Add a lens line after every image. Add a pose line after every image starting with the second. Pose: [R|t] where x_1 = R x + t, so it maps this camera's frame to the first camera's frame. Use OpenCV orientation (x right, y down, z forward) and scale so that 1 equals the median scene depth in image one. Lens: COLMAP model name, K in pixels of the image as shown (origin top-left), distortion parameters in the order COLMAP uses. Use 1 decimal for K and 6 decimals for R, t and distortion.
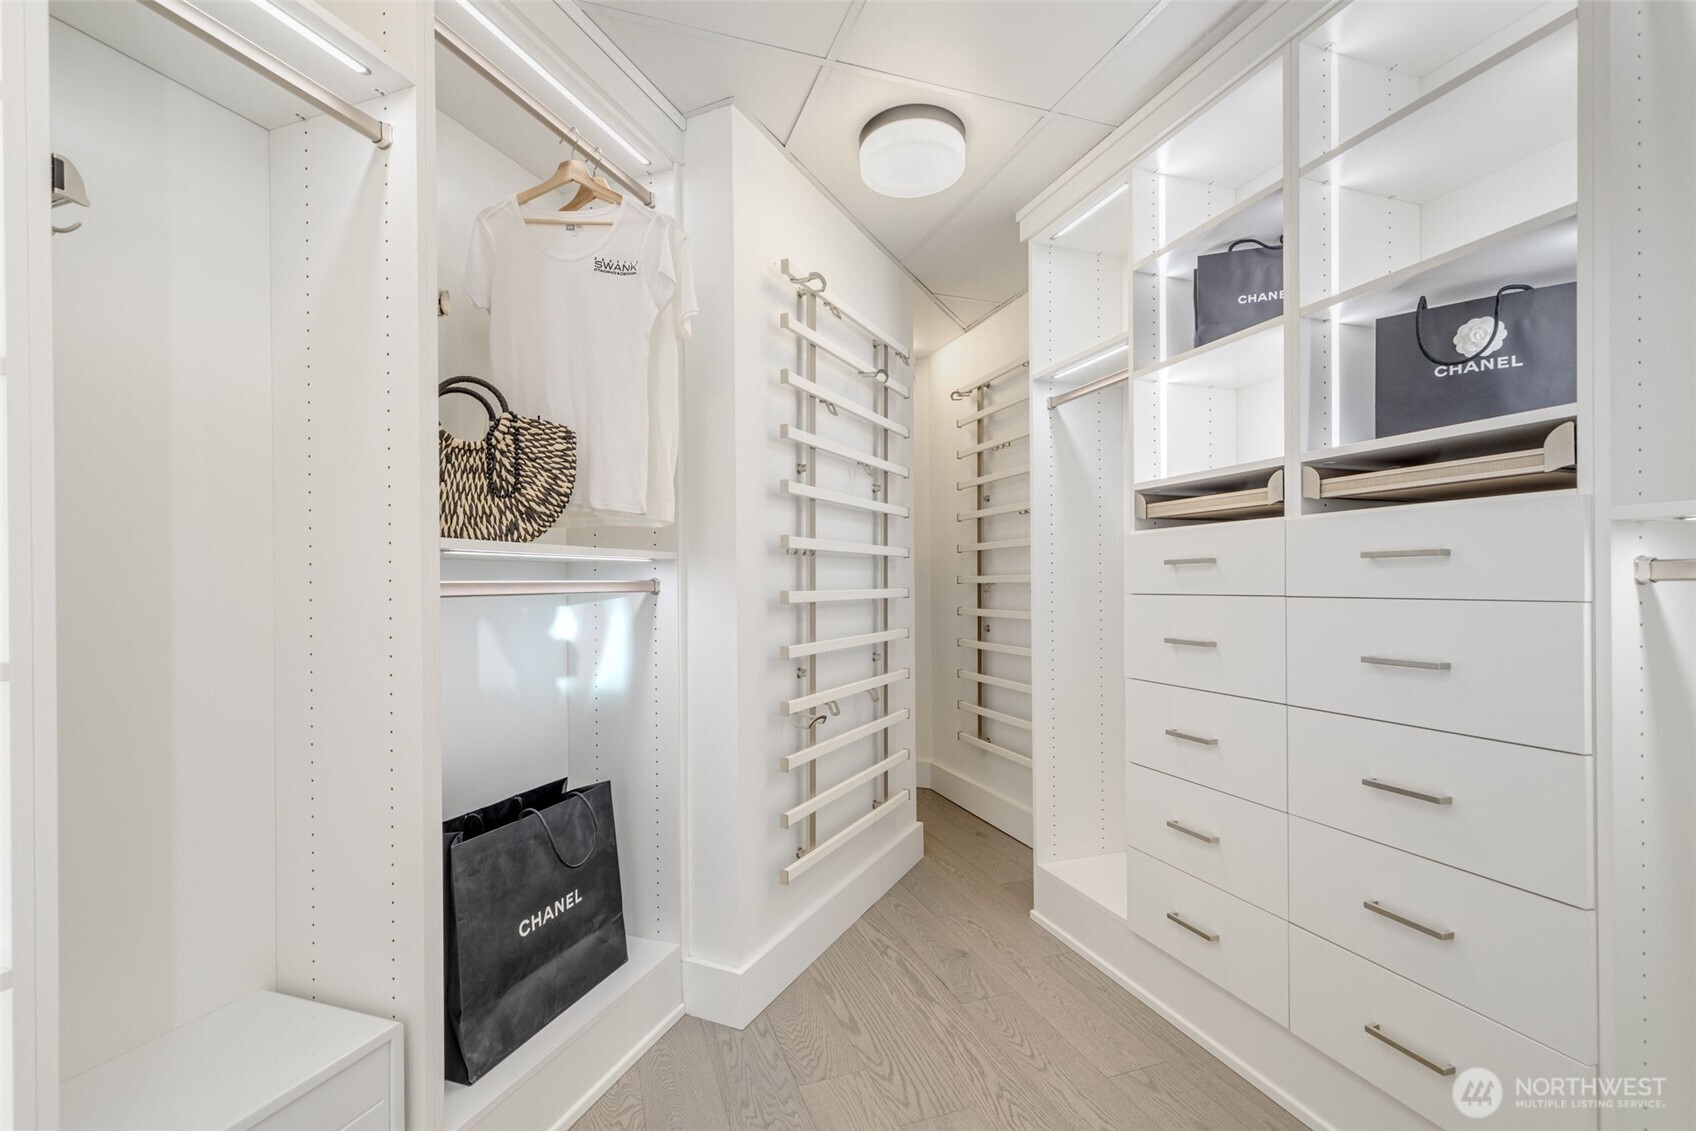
lens RADIAL K [[746.9, 0, 845.8], [0, 746.9, 579.5], [0, 0, 1]] dist [-0.000837, -0.000173]
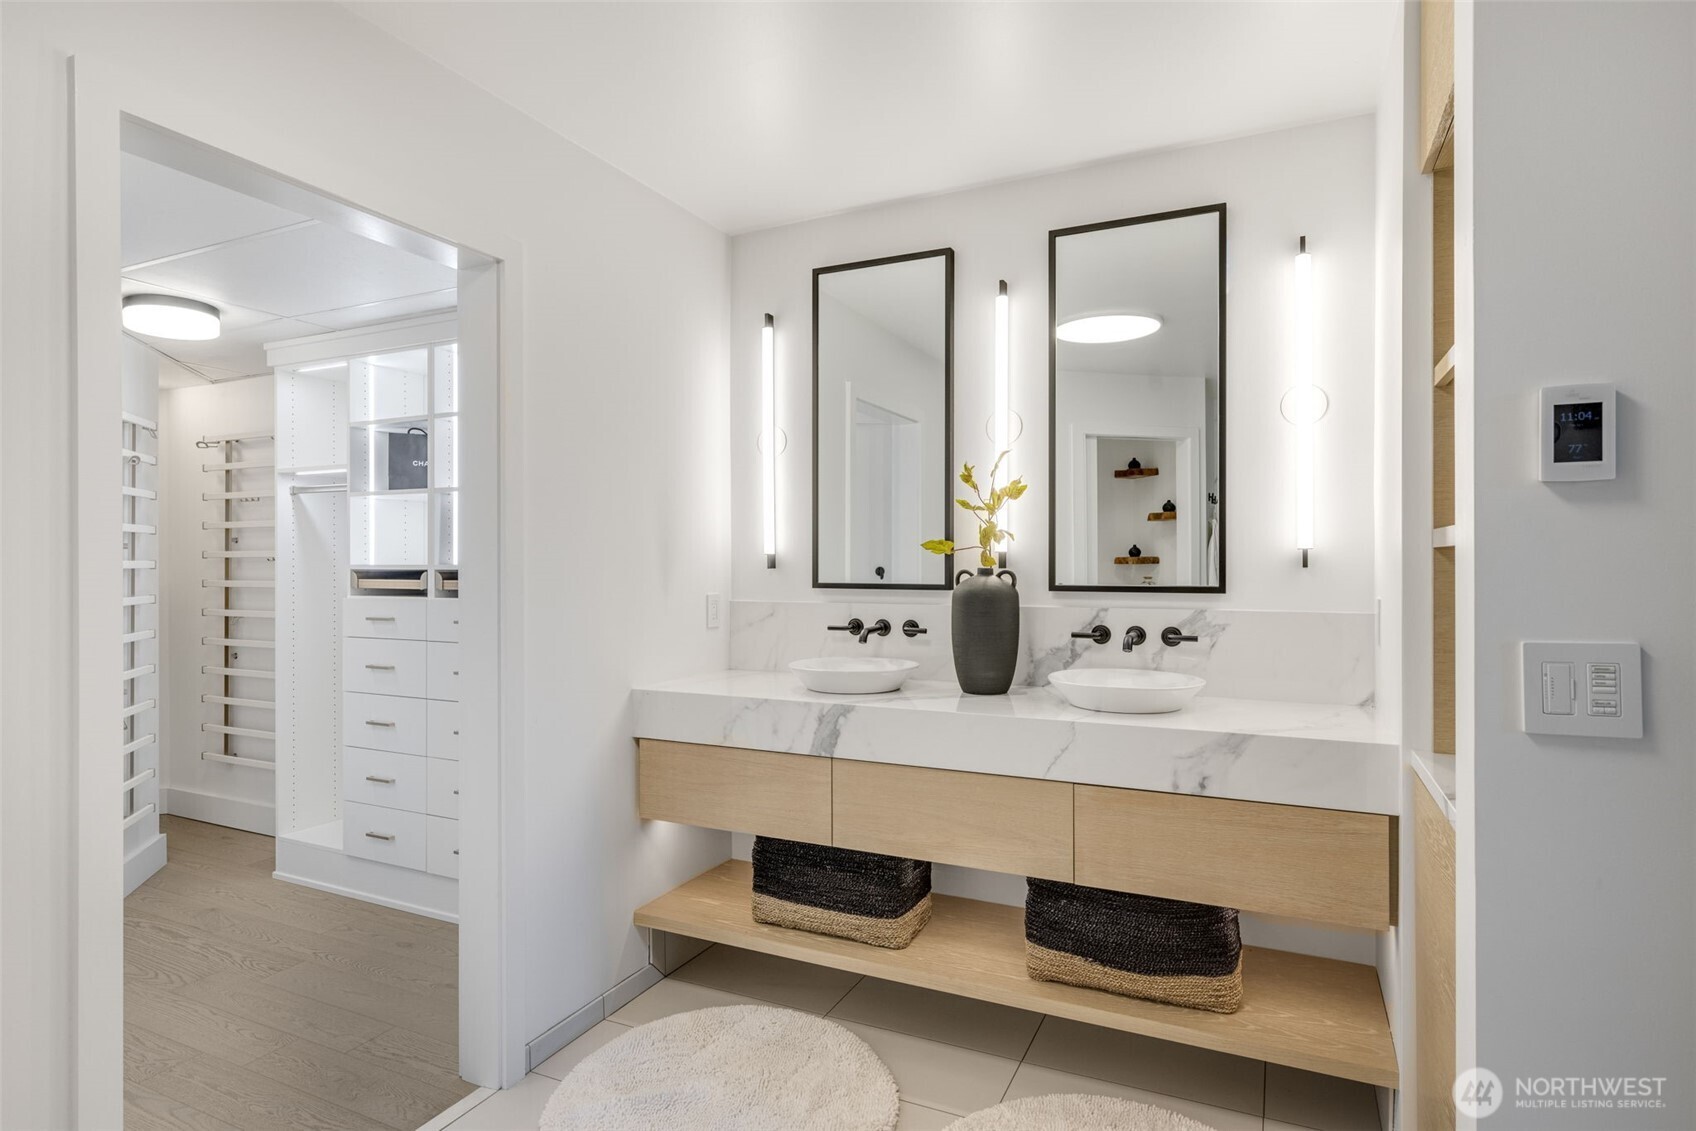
lens RADIAL K [[917.5, 0, 840.5], [0, 917.5, 562.2], [0, 0, 1]] dist [0.008740, 0.000676]
pose [[0.715201, 0.004768, 0.698903, -0.157264], [-0.008658, 0.999960, 0.002038, -0.106169], [-0.698866, -0.007509, 0.715214, -0.772762]]
